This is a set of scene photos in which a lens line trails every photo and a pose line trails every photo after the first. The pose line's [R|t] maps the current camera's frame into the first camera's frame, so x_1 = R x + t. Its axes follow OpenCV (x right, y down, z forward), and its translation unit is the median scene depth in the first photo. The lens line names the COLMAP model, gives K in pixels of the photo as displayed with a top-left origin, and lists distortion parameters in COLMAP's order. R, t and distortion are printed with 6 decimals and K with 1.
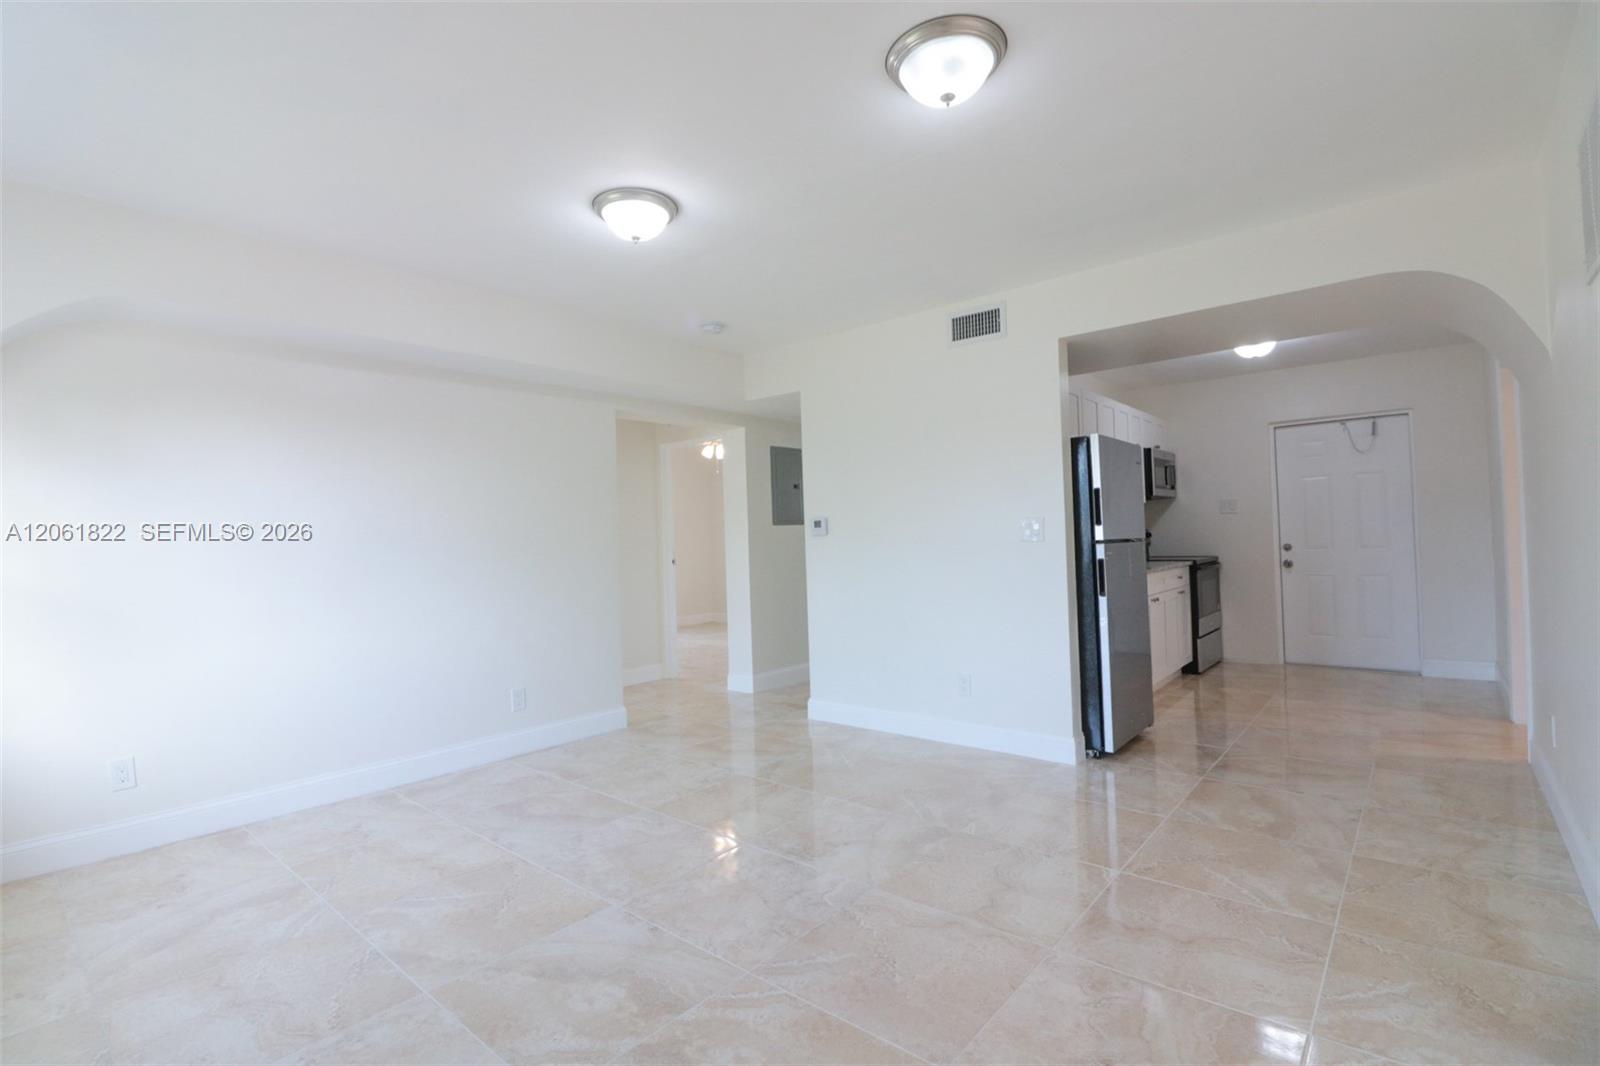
lens RADIAL K [[740.3, 0, 785.0], [0, 740.3, 527.1], [0, 0, 1]] dist [-0.010918, -0.000695]
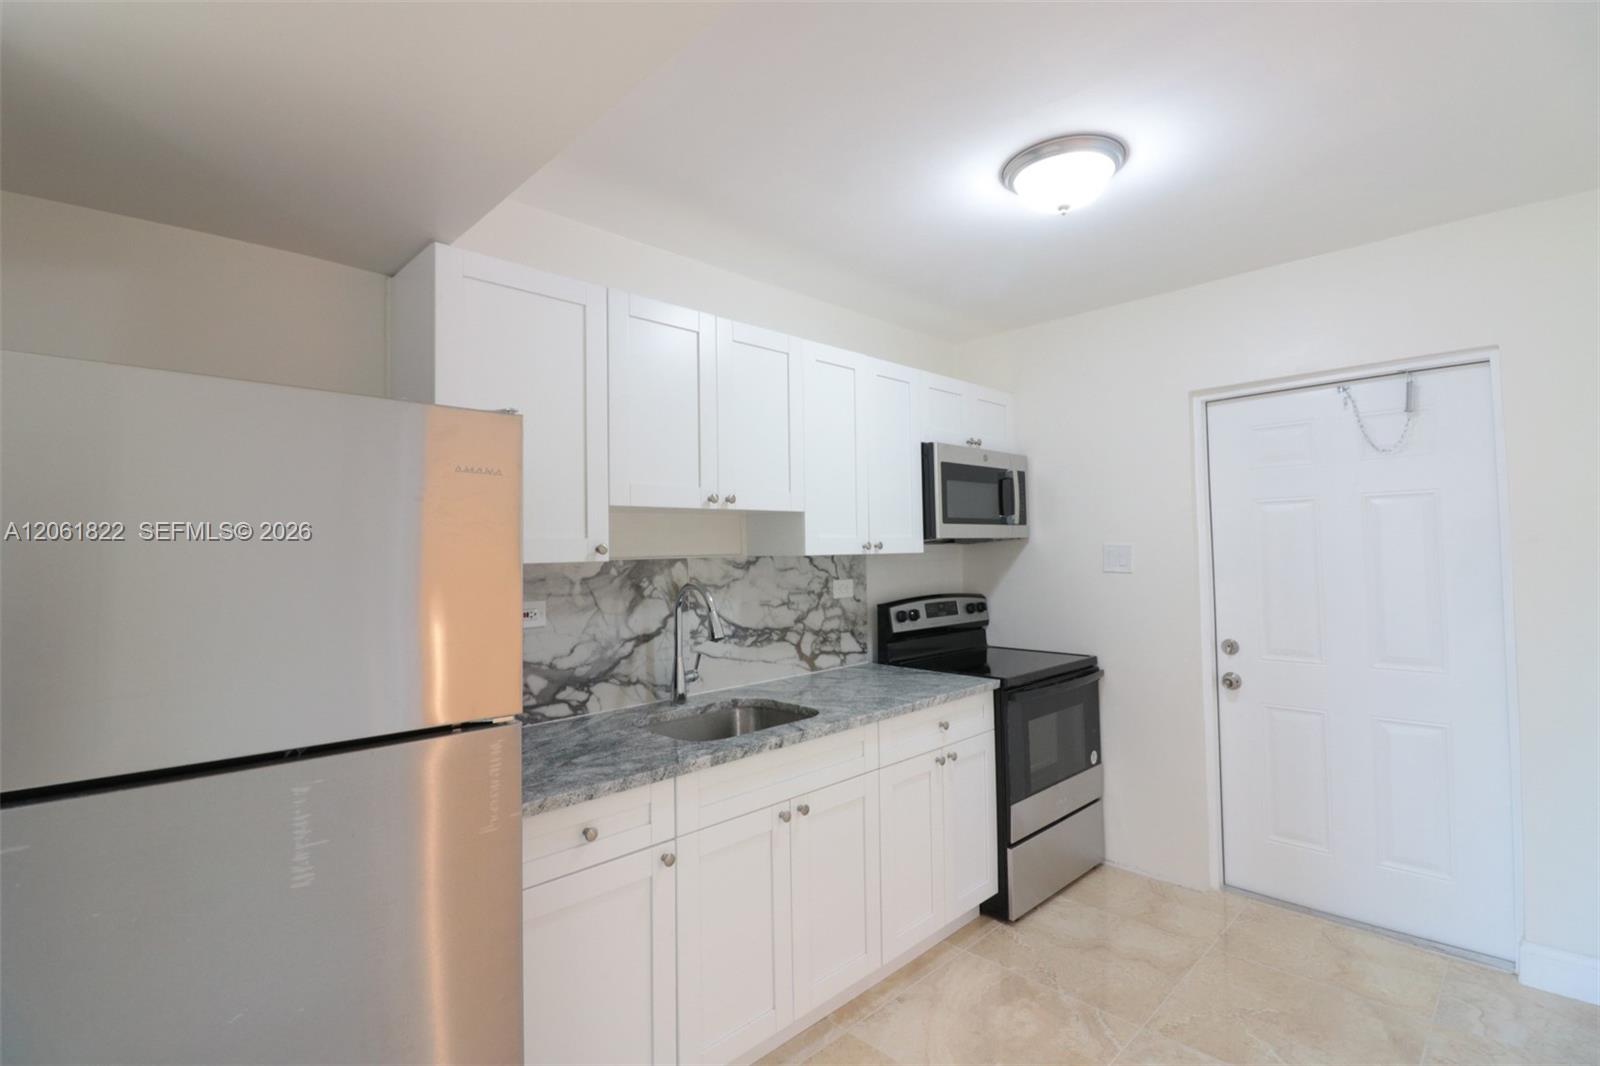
lens RADIAL K [[750.1, 0, 800.4], [0, 750.1, 526.5], [0, 0, 1]] dist [-0.002835, -0.000133]
pose [[0.997328, 0.013348, -0.071825, 0.434033], [-0.014771, 0.999704, -0.019321, -0.038188], [0.071546, 0.020330, 0.997230, 0.485140]]
